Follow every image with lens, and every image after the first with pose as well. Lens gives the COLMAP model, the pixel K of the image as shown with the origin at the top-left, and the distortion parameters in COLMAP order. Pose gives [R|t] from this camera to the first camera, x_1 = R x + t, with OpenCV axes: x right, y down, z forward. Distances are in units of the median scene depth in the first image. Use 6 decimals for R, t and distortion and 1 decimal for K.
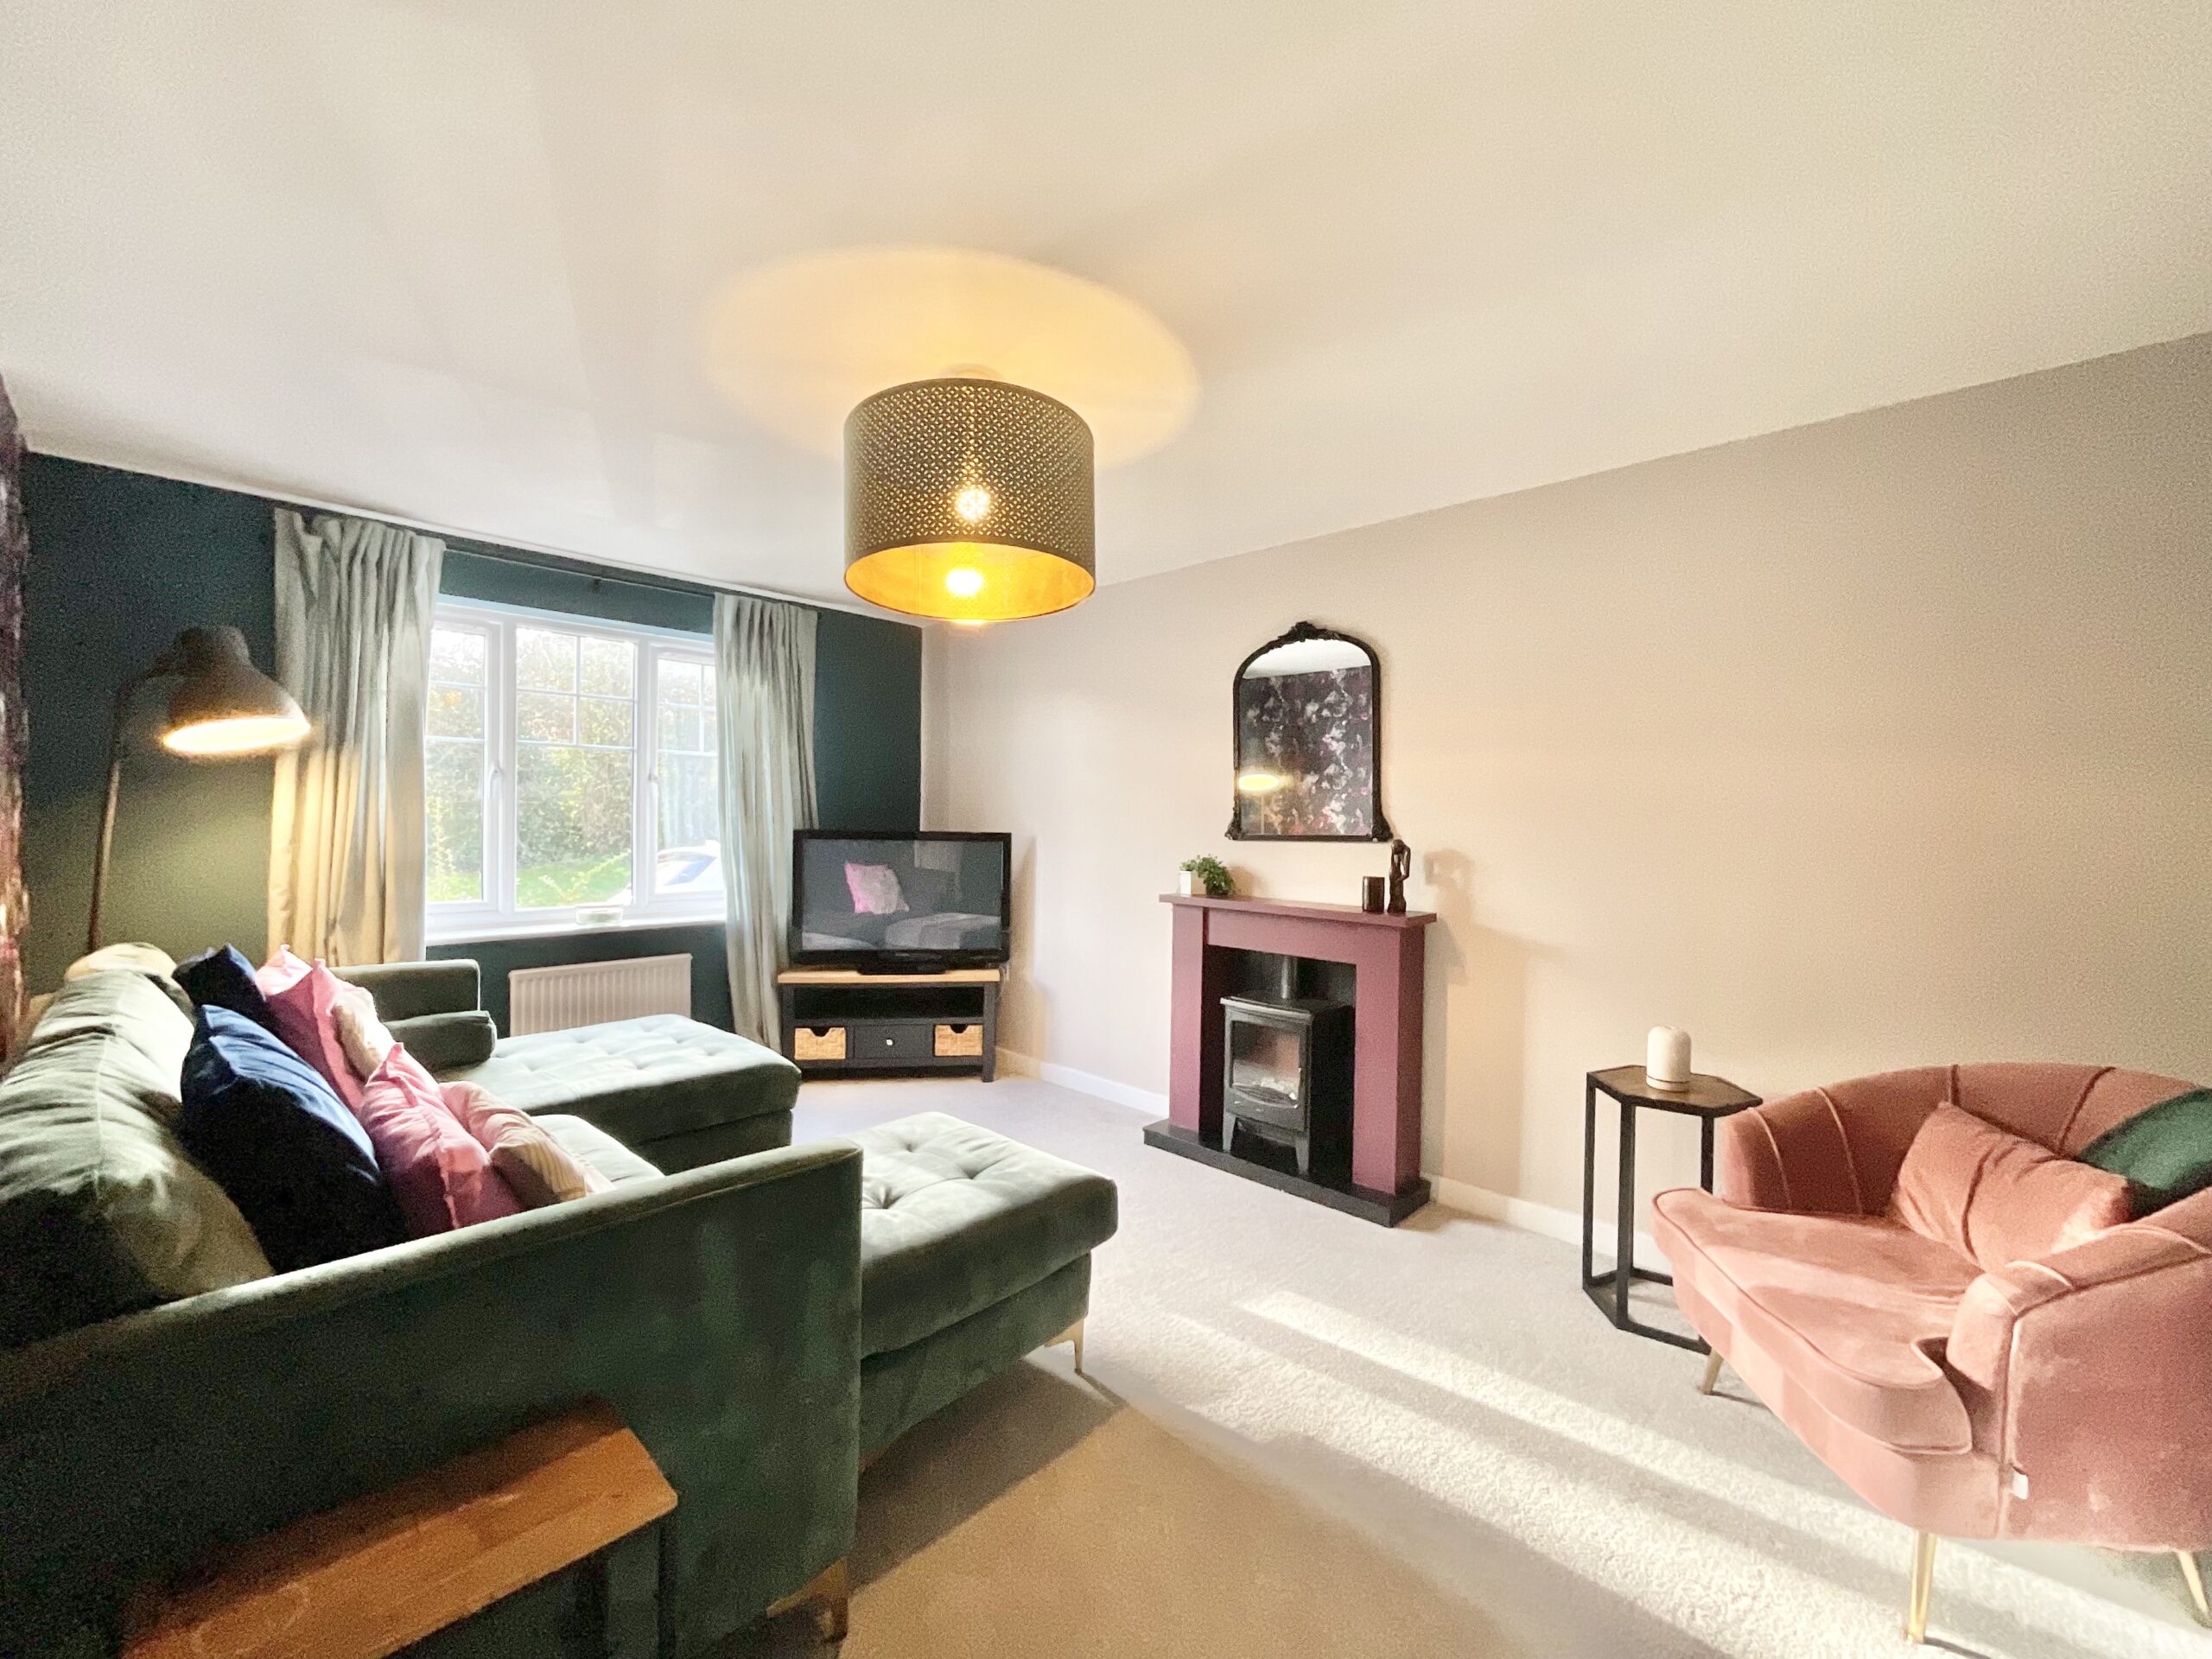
lens RADIAL K [[901.8, 0, 1105.4], [0, 901.8, 826.3], [0, 0, 1]] dist [0.001471, 0.000175]
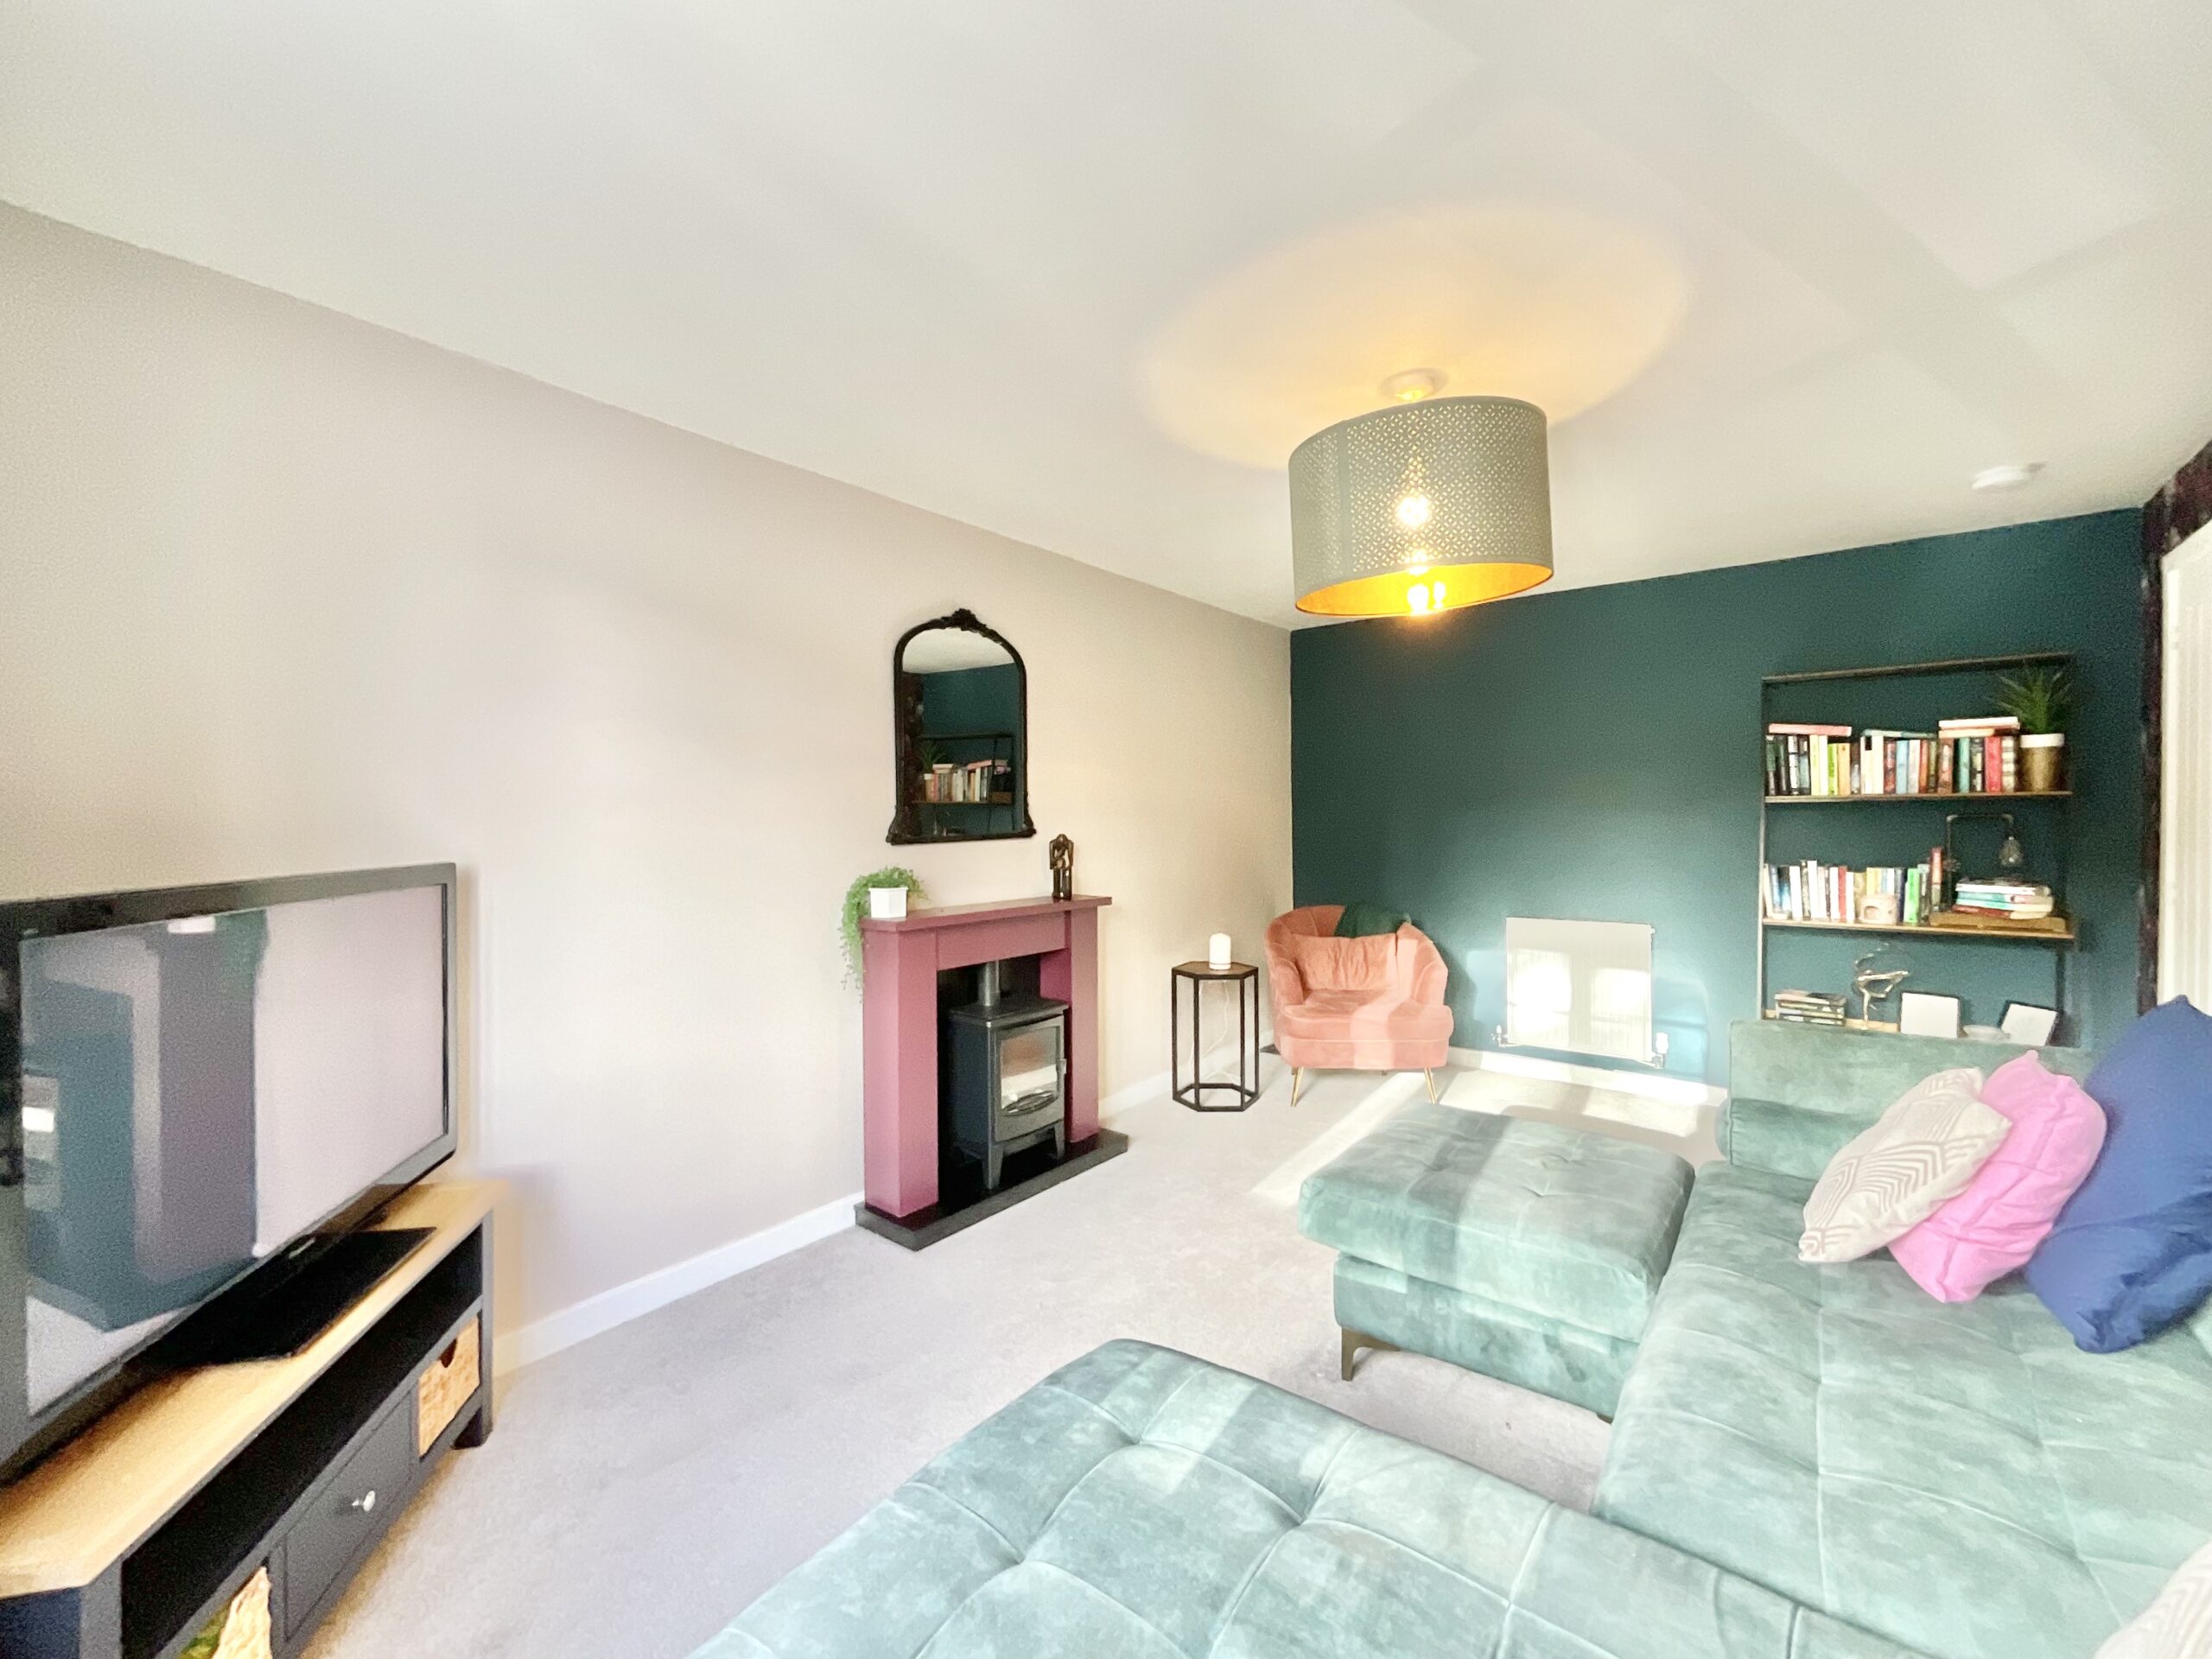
lens RADIAL K [[901.8, 0, 1105.4], [0, 901.8, 826.3], [0, 0, 1]] dist [0.001471, 0.000175]
pose [[-0.105603, -0.028585, 0.993997, -0.760955], [-0.006938, 0.999584, 0.028008, -0.028630], [-0.994384, -0.003938, -0.105758, 0.979406]]
